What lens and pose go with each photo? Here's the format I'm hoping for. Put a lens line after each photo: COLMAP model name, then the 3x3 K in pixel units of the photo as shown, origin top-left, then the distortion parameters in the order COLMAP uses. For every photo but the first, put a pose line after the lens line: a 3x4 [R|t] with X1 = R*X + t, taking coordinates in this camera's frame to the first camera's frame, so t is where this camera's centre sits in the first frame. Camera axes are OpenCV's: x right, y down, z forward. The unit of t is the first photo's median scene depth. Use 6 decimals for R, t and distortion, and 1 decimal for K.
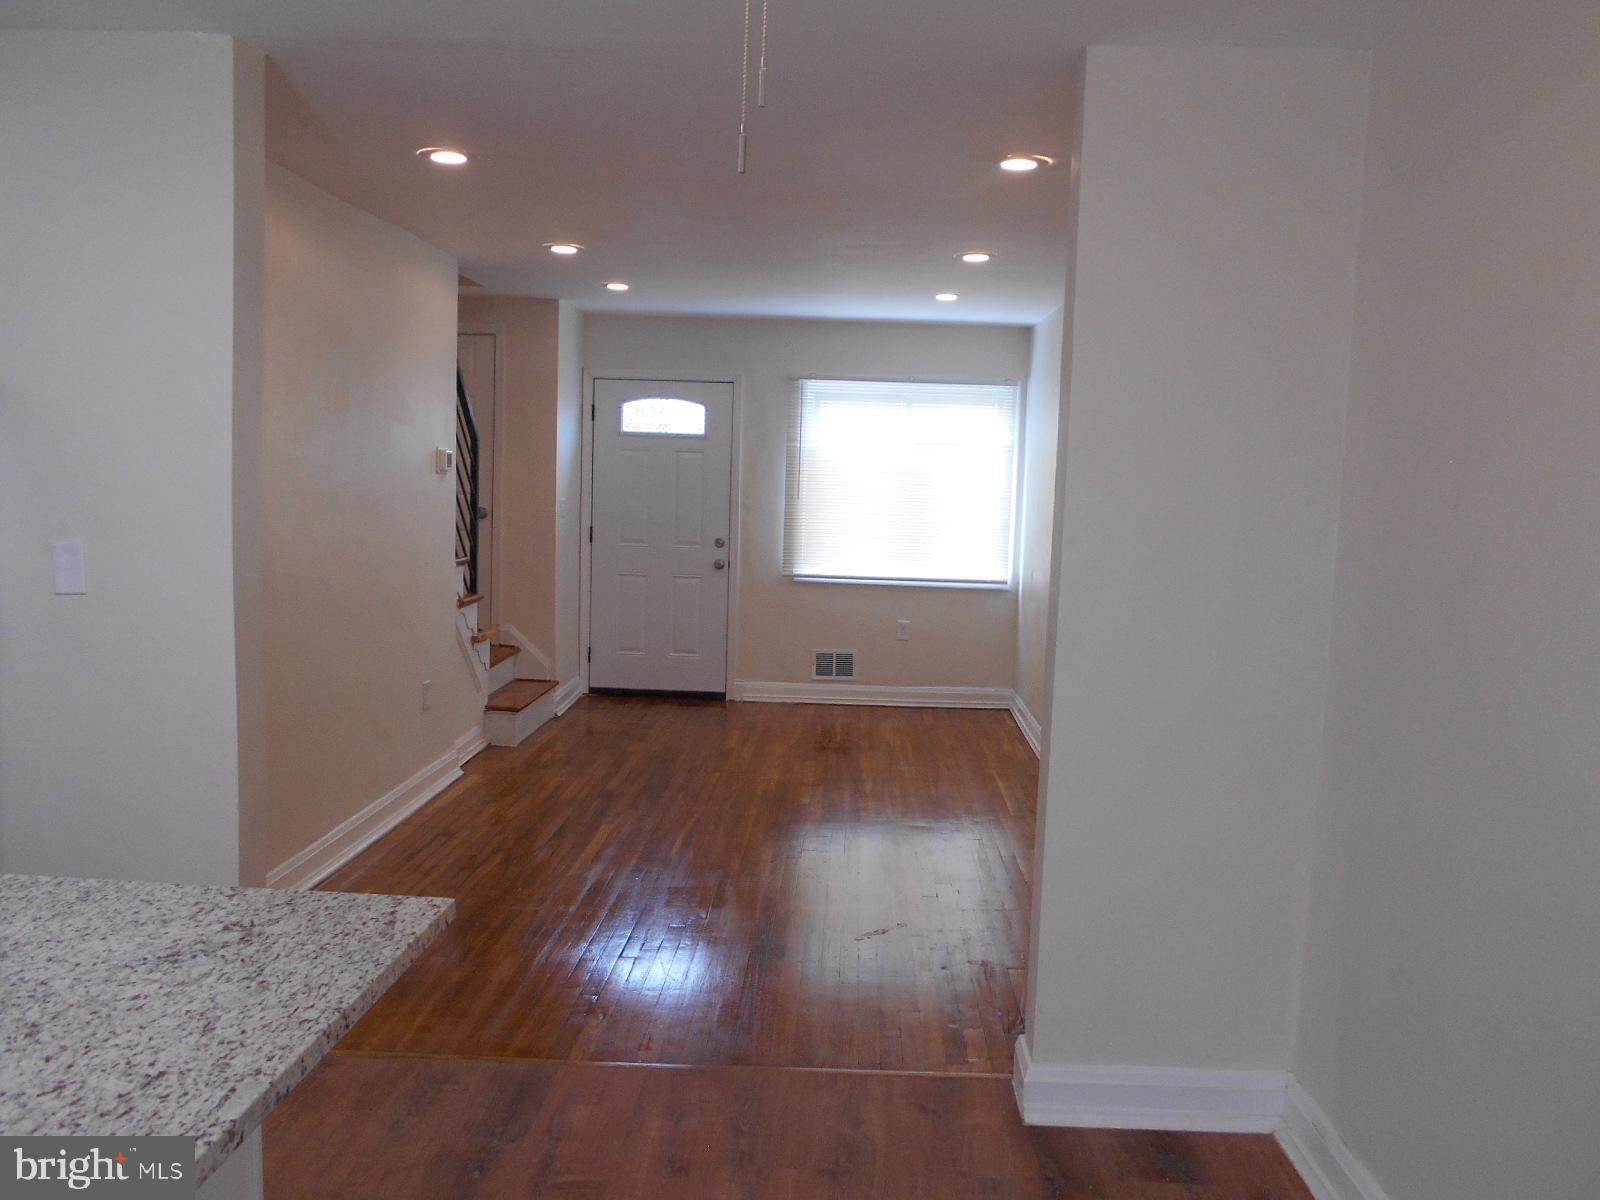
lens RADIAL K [[1226.8, 0, 806.7], [0, 1226.8, 587.8], [0, 0, 1]] dist [0.001504, -0.005129]
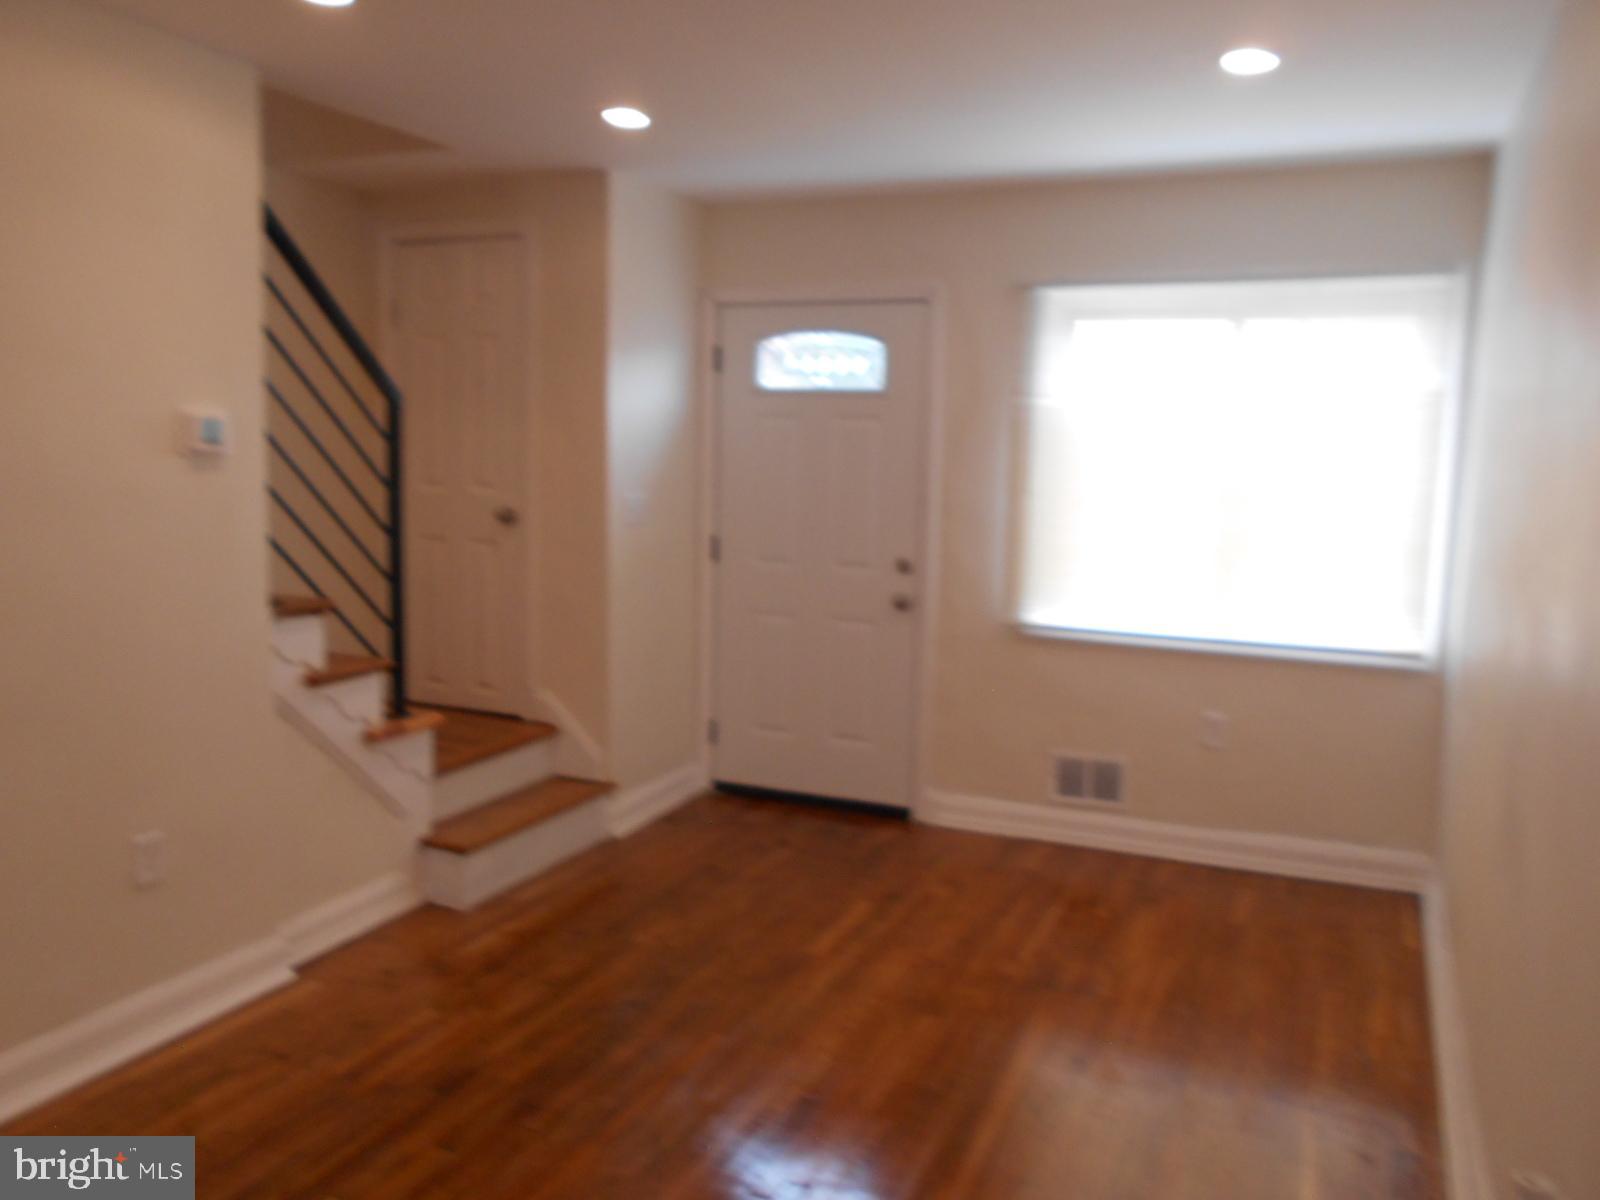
lens RADIAL K [[1226.8, 0, 803.9], [0, 1226.8, 607.9], [0, 0, 1]] dist [0.001504, -0.005129]
pose [[0.927501, 0.039524, -0.371726, 0.113389], [-0.026927, 0.998876, 0.039021, -0.039015], [0.372850, -0.026182, 0.927522, 0.418007]]
